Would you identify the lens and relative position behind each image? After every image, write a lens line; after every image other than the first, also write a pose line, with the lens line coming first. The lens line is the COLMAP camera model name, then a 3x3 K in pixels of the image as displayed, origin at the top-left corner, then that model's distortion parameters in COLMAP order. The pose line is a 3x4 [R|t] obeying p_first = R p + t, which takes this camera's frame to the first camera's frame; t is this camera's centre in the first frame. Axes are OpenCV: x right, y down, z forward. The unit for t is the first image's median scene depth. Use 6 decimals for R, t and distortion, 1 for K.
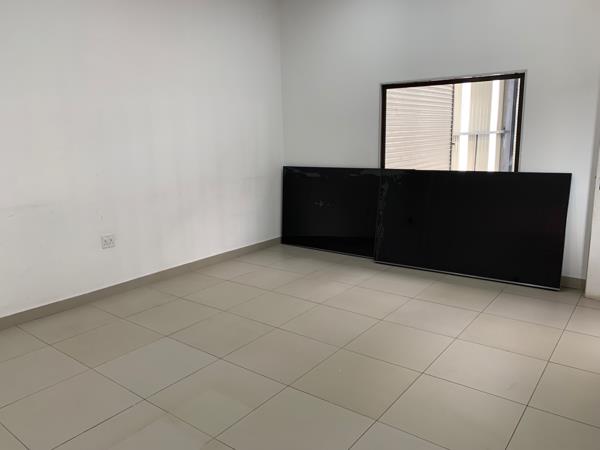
lens RADIAL K [[453.9, 0, 299.9], [0, 453.9, 224.0], [0, 0, 1]] dist [0.034974, -0.017543]
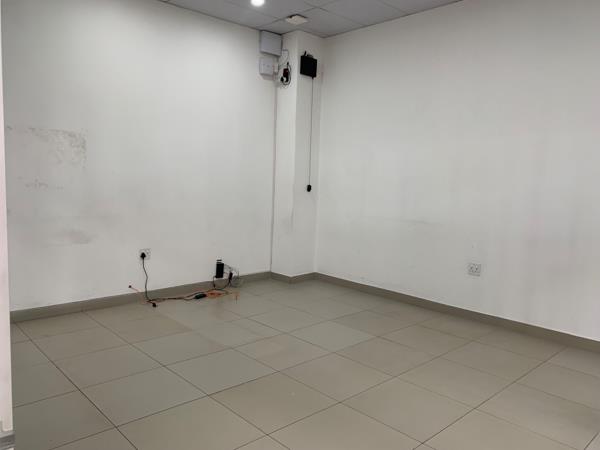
lens RADIAL K [[453.9, 0, 299.7], [0, 453.9, 225.3], [0, 0, 1]] dist [0.034974, -0.017543]
pose [[-0.155187, 0.106577, -0.982119, 0.703001], [-0.214796, 0.966739, 0.138849, -0.124946], [0.964251, 0.232502, -0.127133, 0.711194]]
